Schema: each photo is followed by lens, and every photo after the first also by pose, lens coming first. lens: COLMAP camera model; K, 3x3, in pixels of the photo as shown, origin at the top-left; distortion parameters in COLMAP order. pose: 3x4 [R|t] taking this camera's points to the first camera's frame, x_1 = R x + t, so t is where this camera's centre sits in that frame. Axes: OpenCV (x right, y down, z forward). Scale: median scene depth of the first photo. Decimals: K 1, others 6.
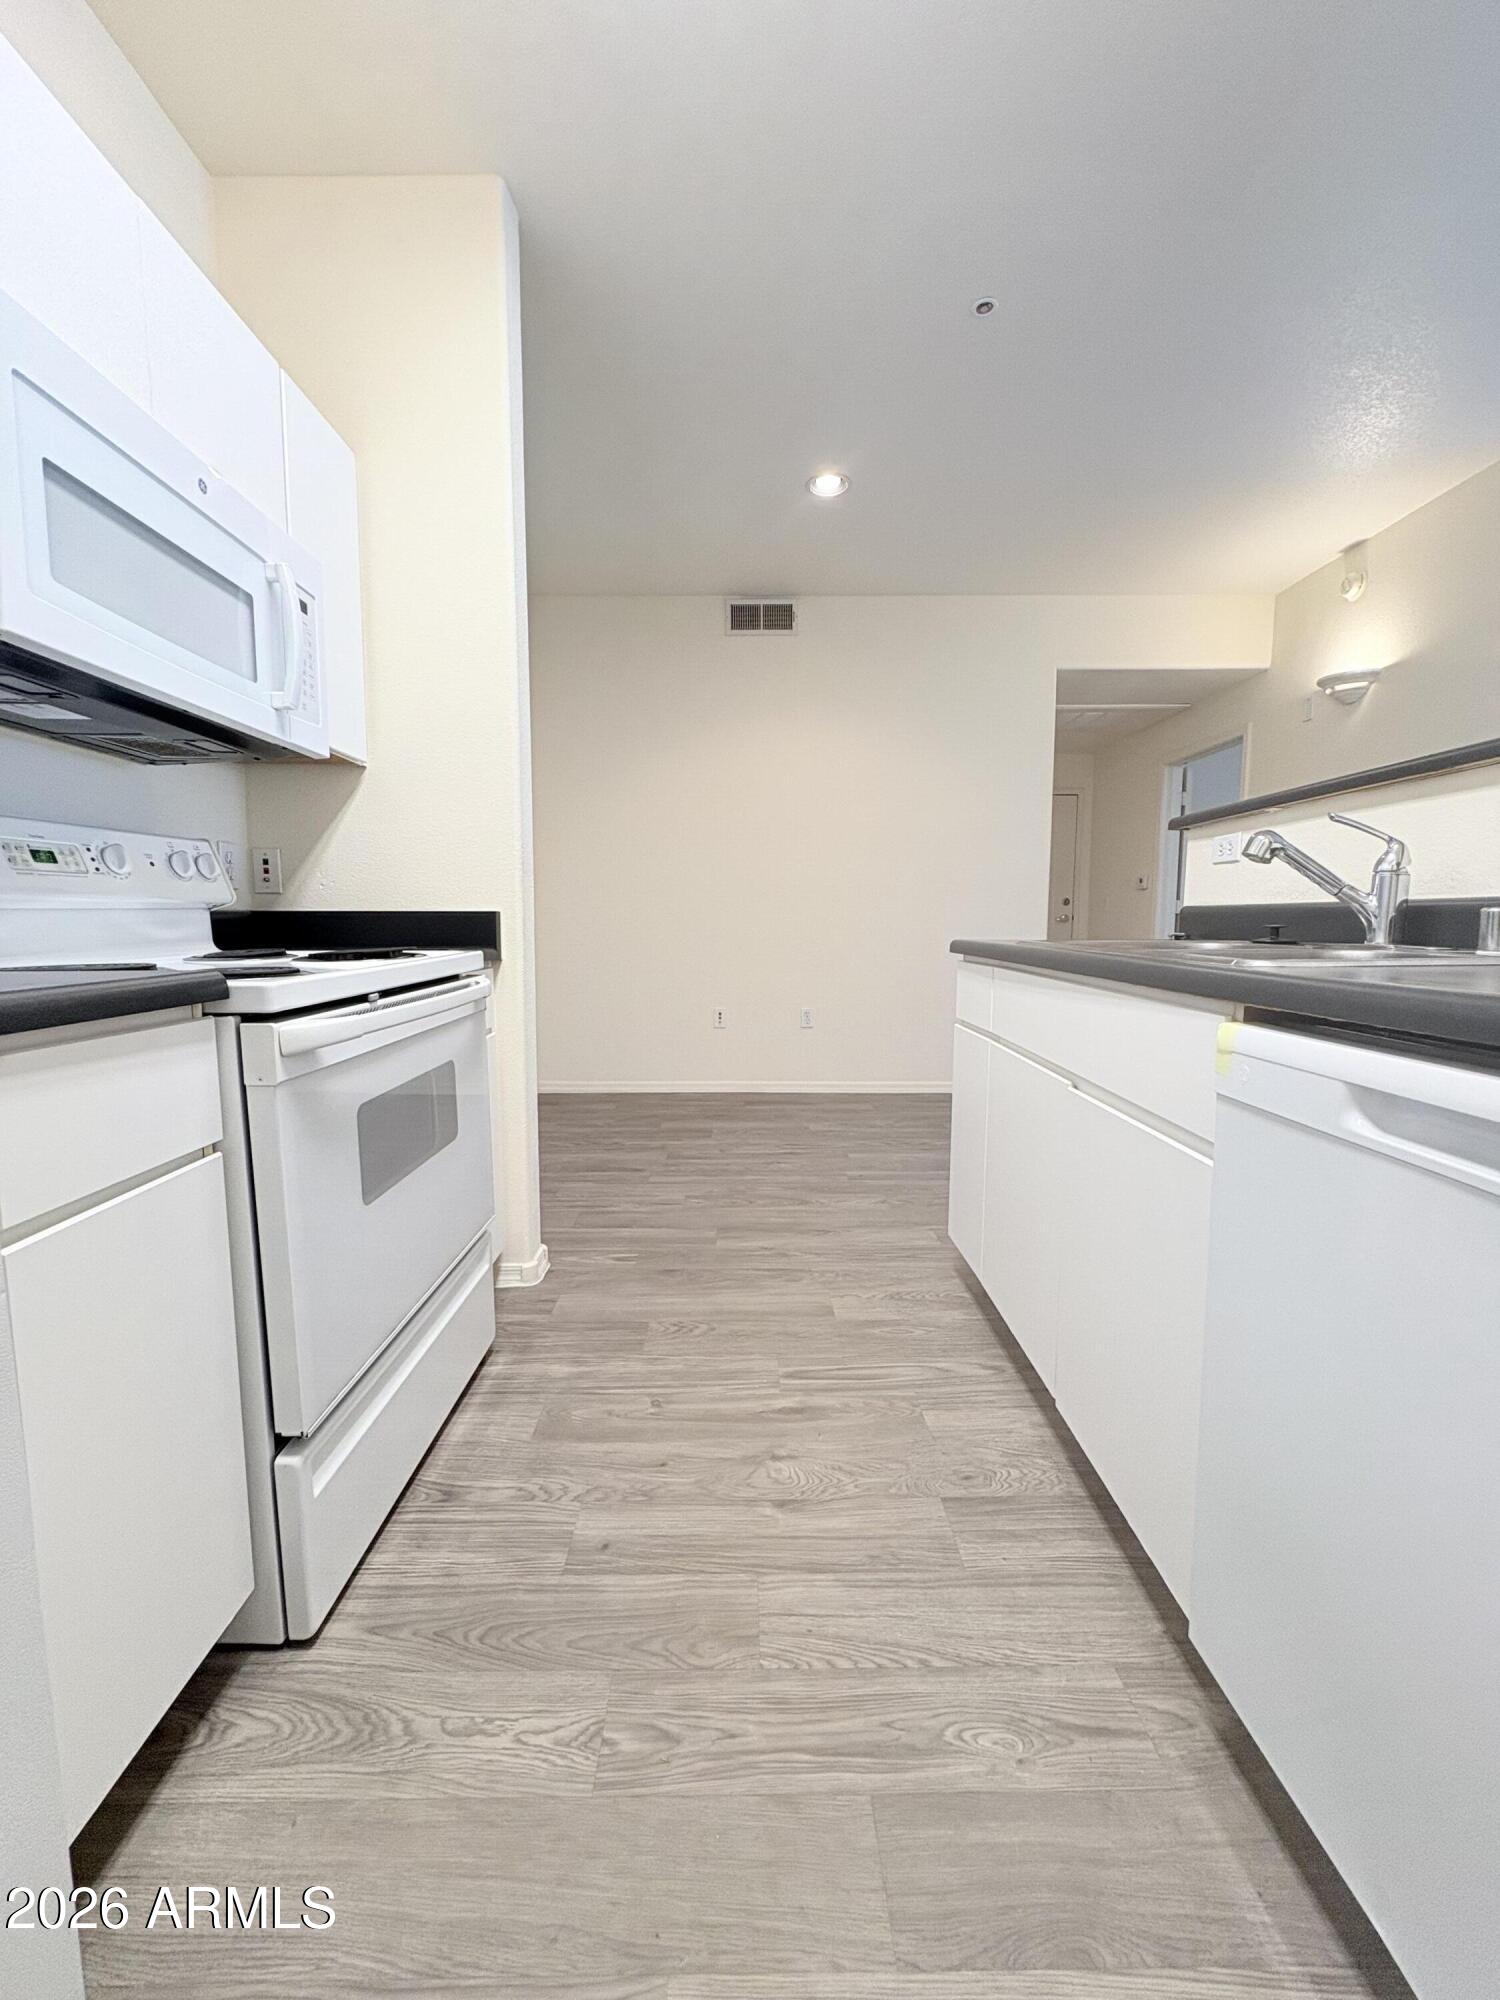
lens RADIAL K [[795.8, 0, 740.6], [0, 795.8, 1007.4], [0, 0, 1]] dist [0.000403, 0.000230]
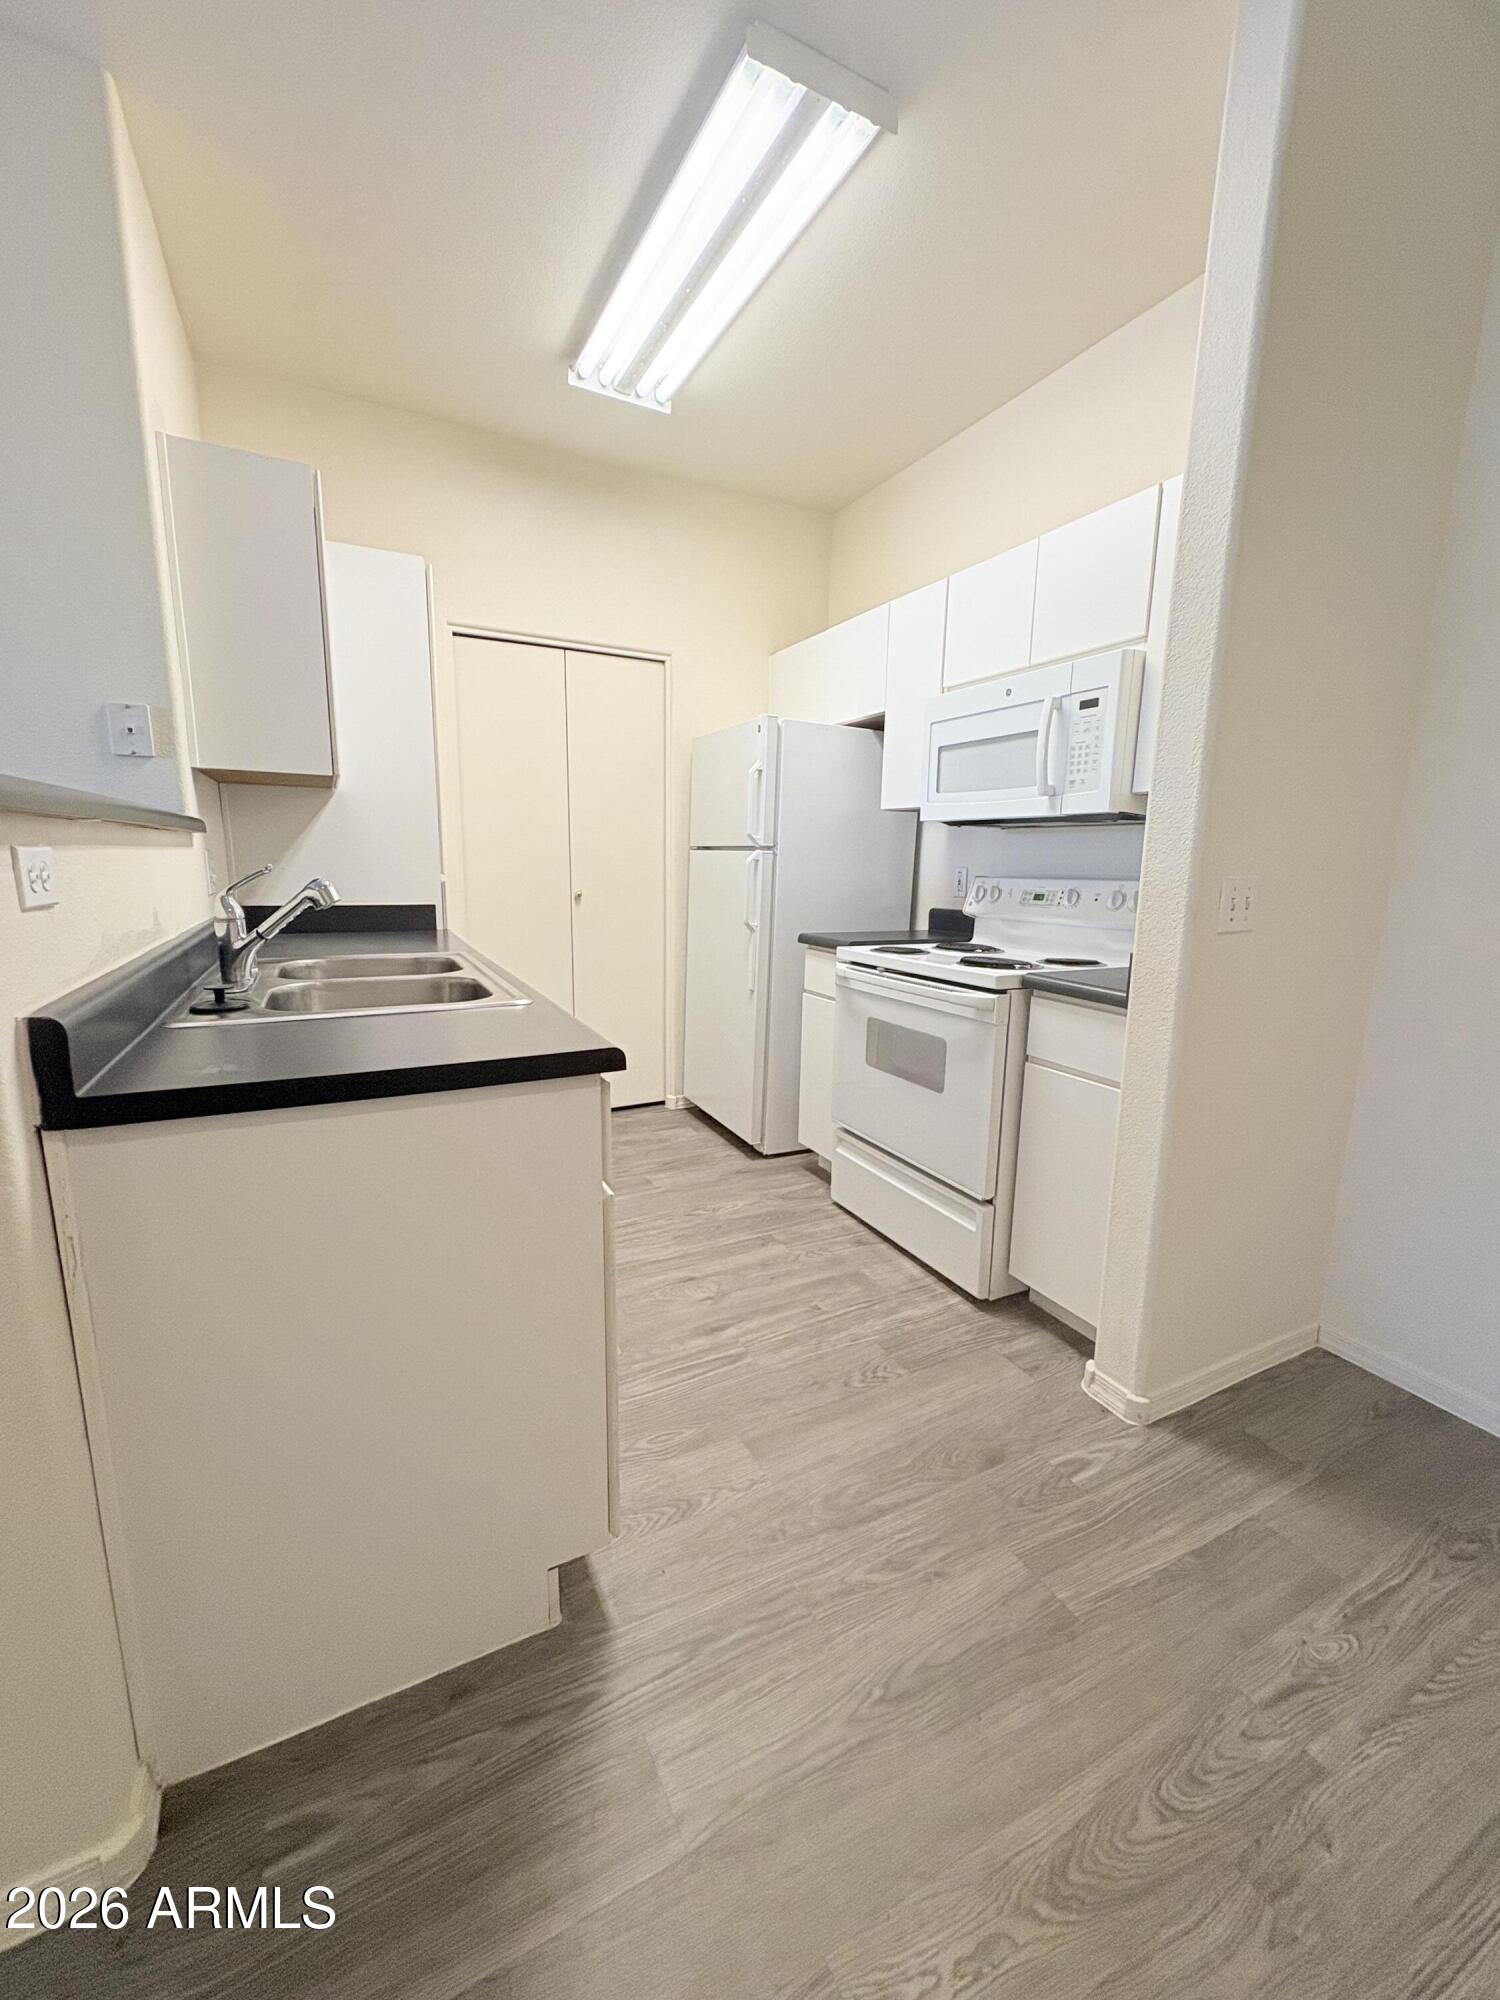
lens RADIAL K [[795.8, 0, 748.2], [0, 795.8, 999.6], [0, 0, 1]] dist [0.000403, 0.000230]
pose [[-0.887841, 0.066654, -0.455297, 0.631318], [-0.065380, 0.961142, 0.268201, -0.384234], [0.455481, 0.267887, -0.848984, 2.173669]]
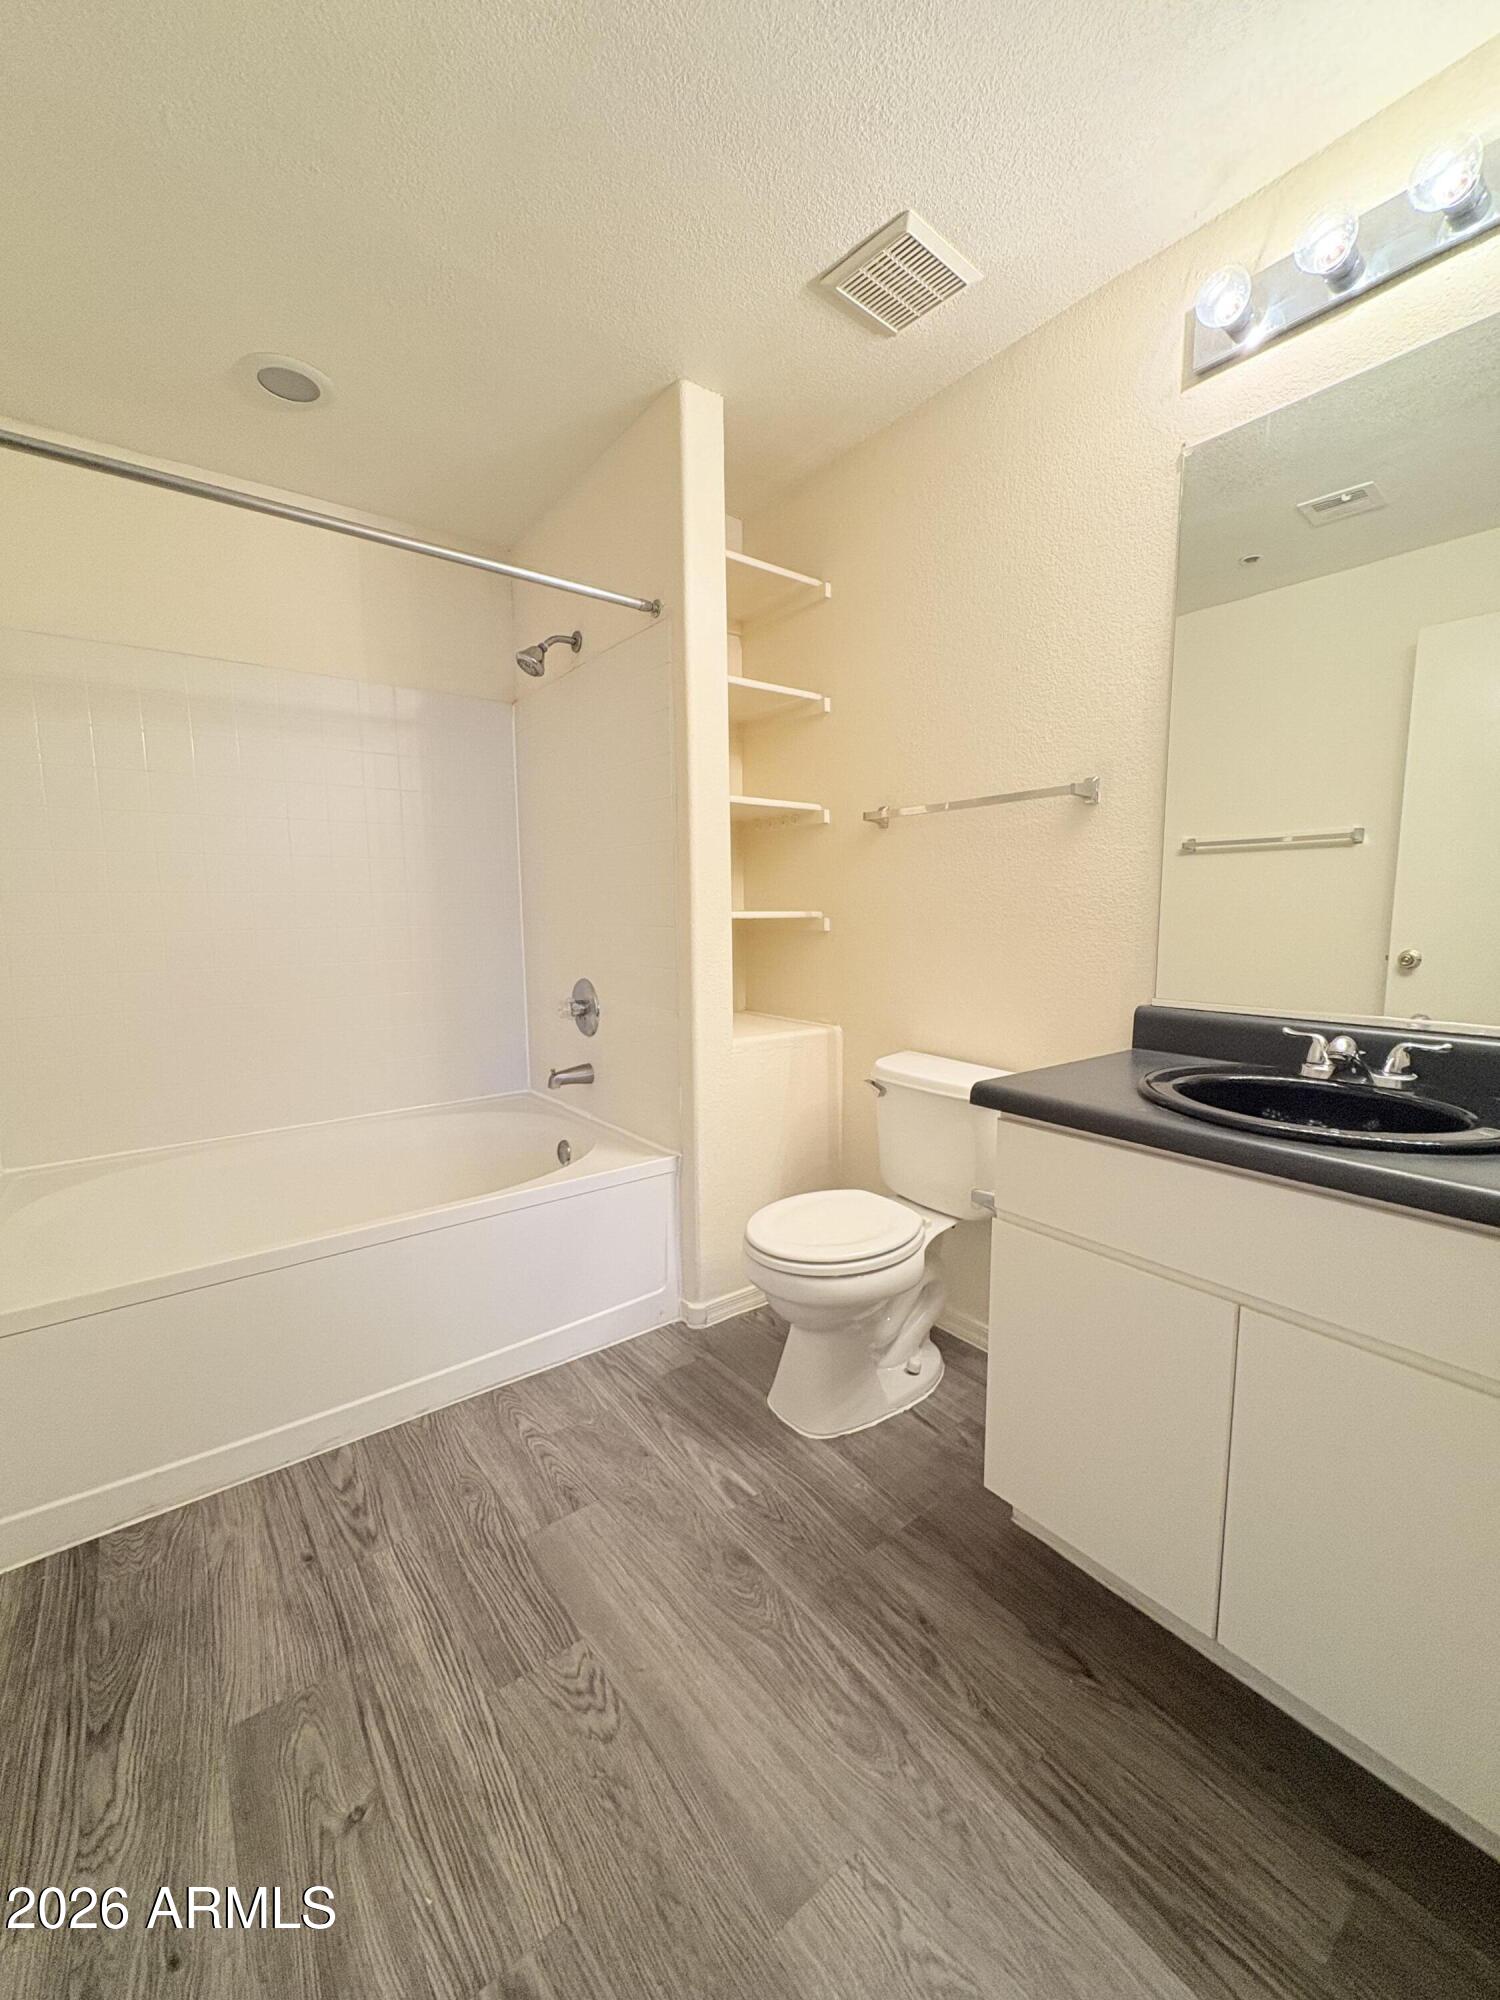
lens RADIAL K [[795.8, 0, 743.5], [0, 795.8, 993.7], [0, 0, 1]] dist [0.000403, 0.000230]
pose [[0.599643, 0.086230, -0.795608, 0.570967], [-0.078118, 0.995737, 0.049043, -0.212416], [0.796445, 0.032743, 0.603823, 0.951582]]
